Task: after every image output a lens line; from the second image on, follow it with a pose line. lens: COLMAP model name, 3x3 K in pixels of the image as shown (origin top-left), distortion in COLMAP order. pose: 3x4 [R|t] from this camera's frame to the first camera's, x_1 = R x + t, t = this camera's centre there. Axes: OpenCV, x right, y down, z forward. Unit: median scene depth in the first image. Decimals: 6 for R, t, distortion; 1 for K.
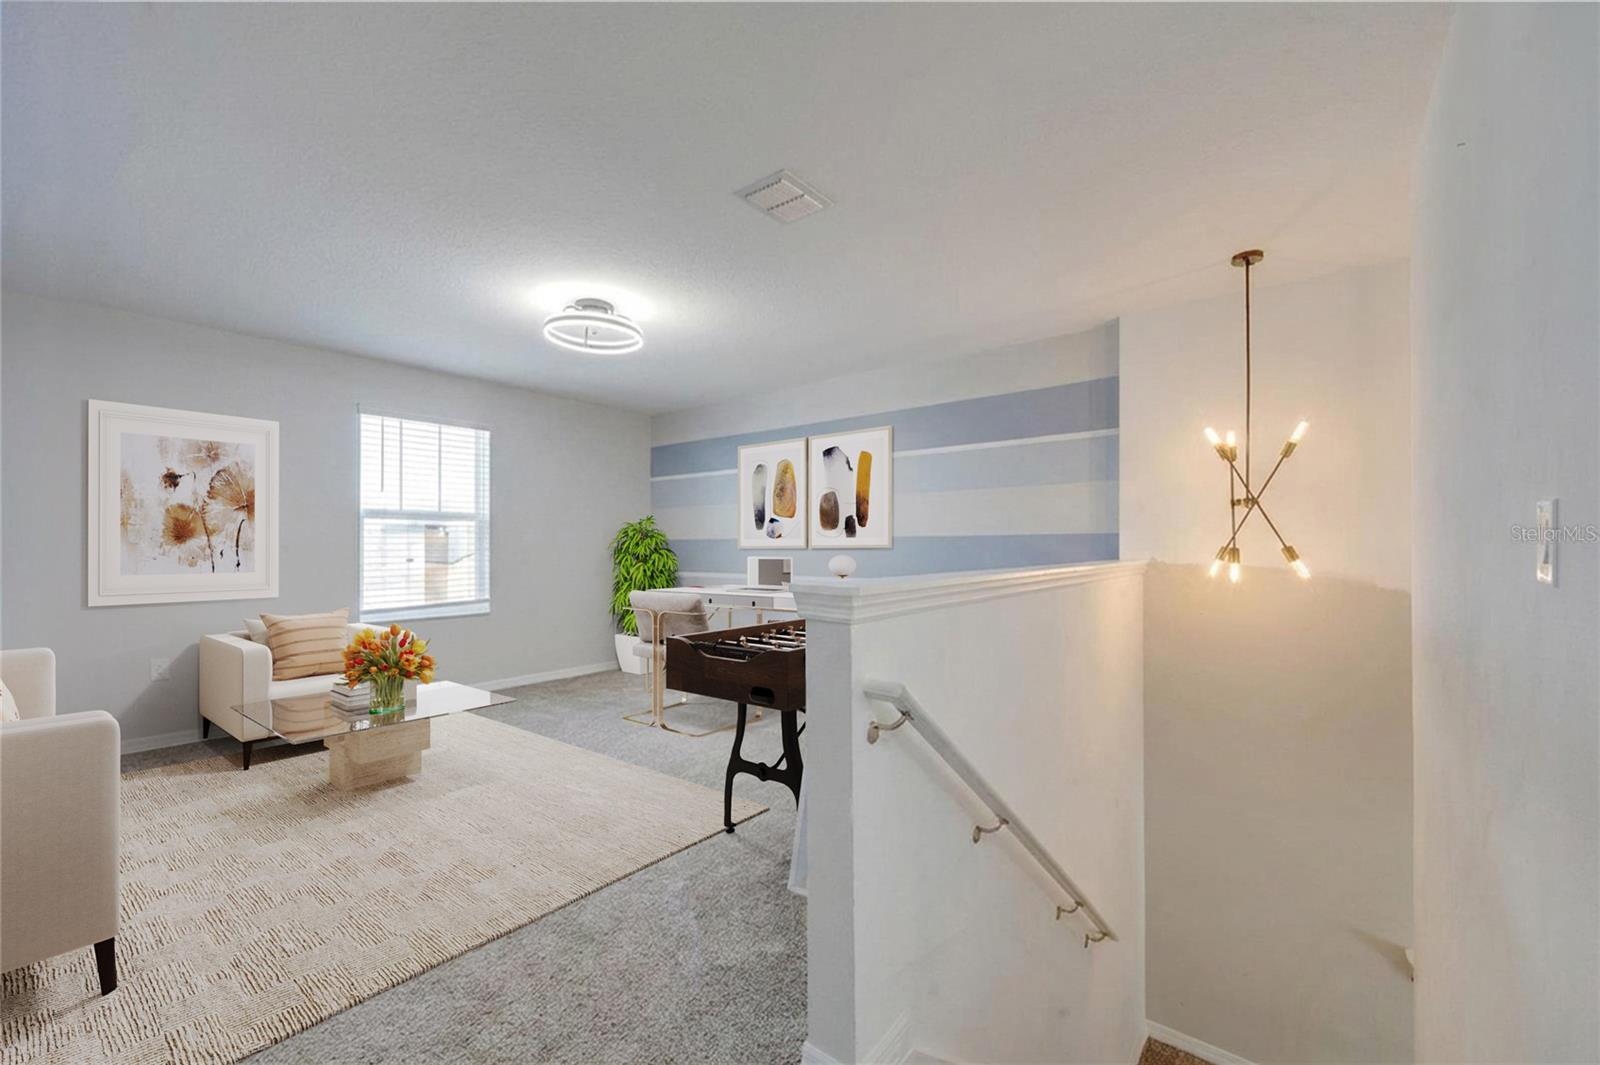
lens RADIAL K [[658.1, 0, 794.2], [0, 658.1, 547.2], [0, 0, 1]] dist [0.001226, -0.000305]
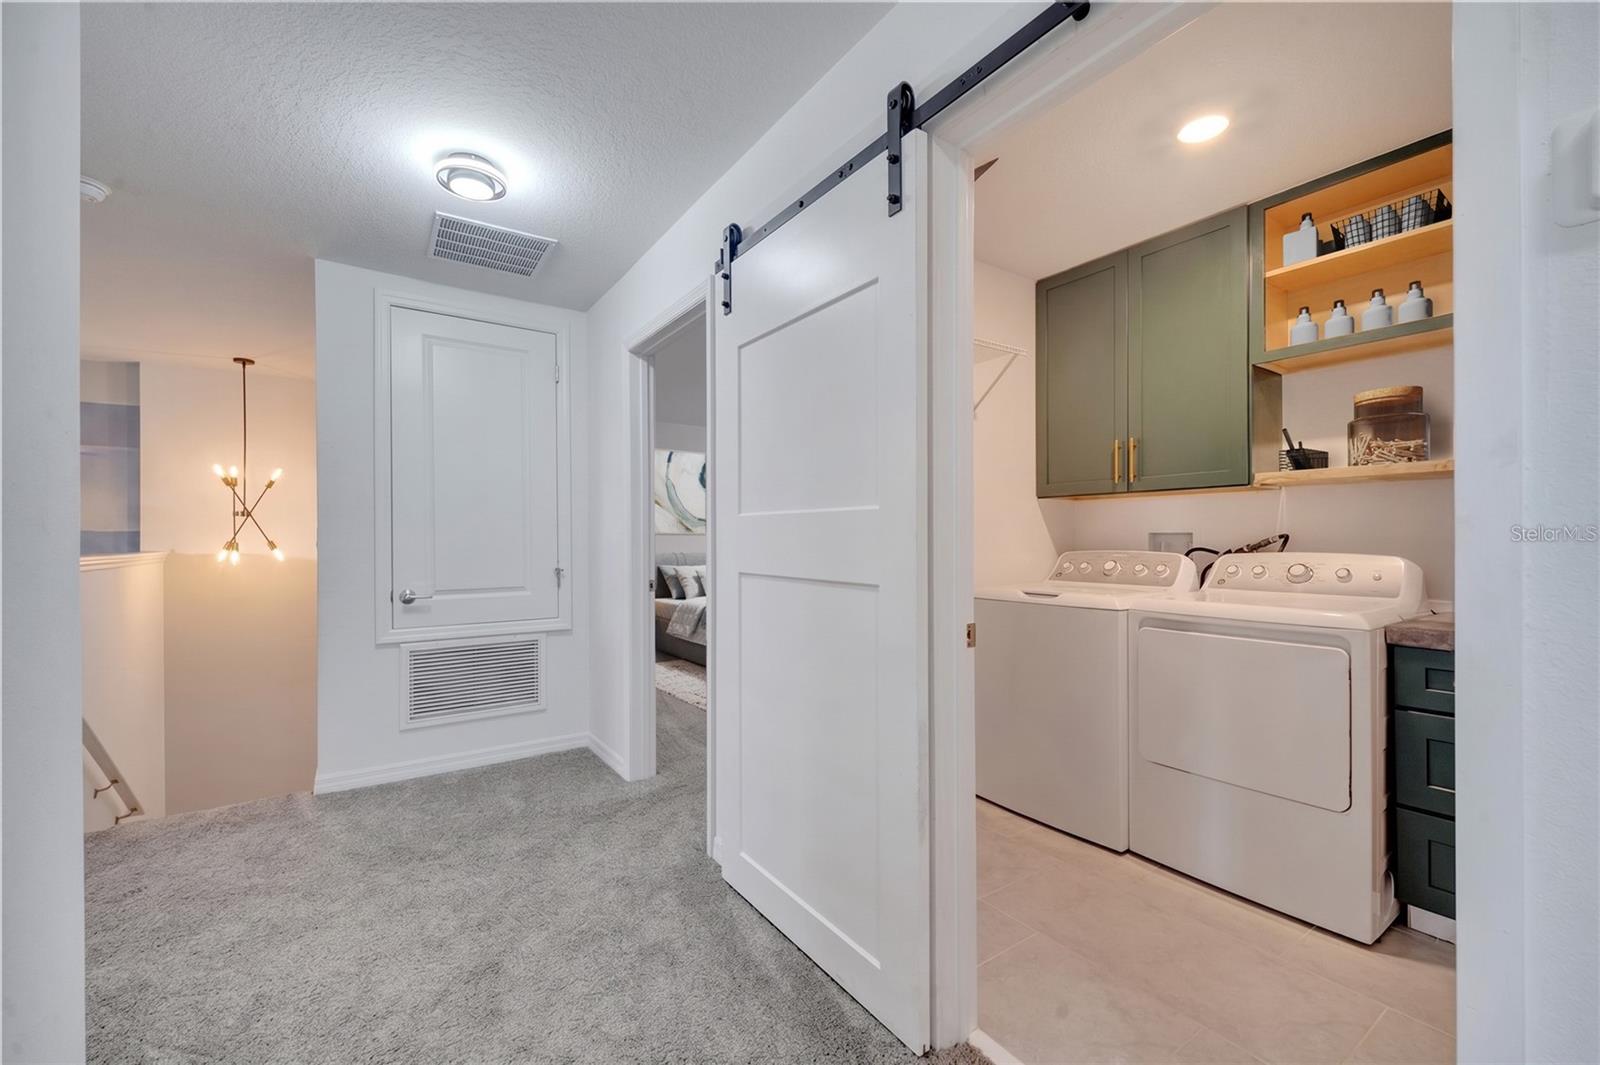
lens RADIAL K [[658.1, 0, 793.9], [0, 658.1, 543.5], [0, 0, 1]] dist [0.001226, -0.000305]
pose [[0.300435, -0.002378, 0.953799, -0.434870], [-0.006505, 0.999969, 0.004542, -0.012439], [-0.953780, -0.007568, 0.300410, -0.752678]]
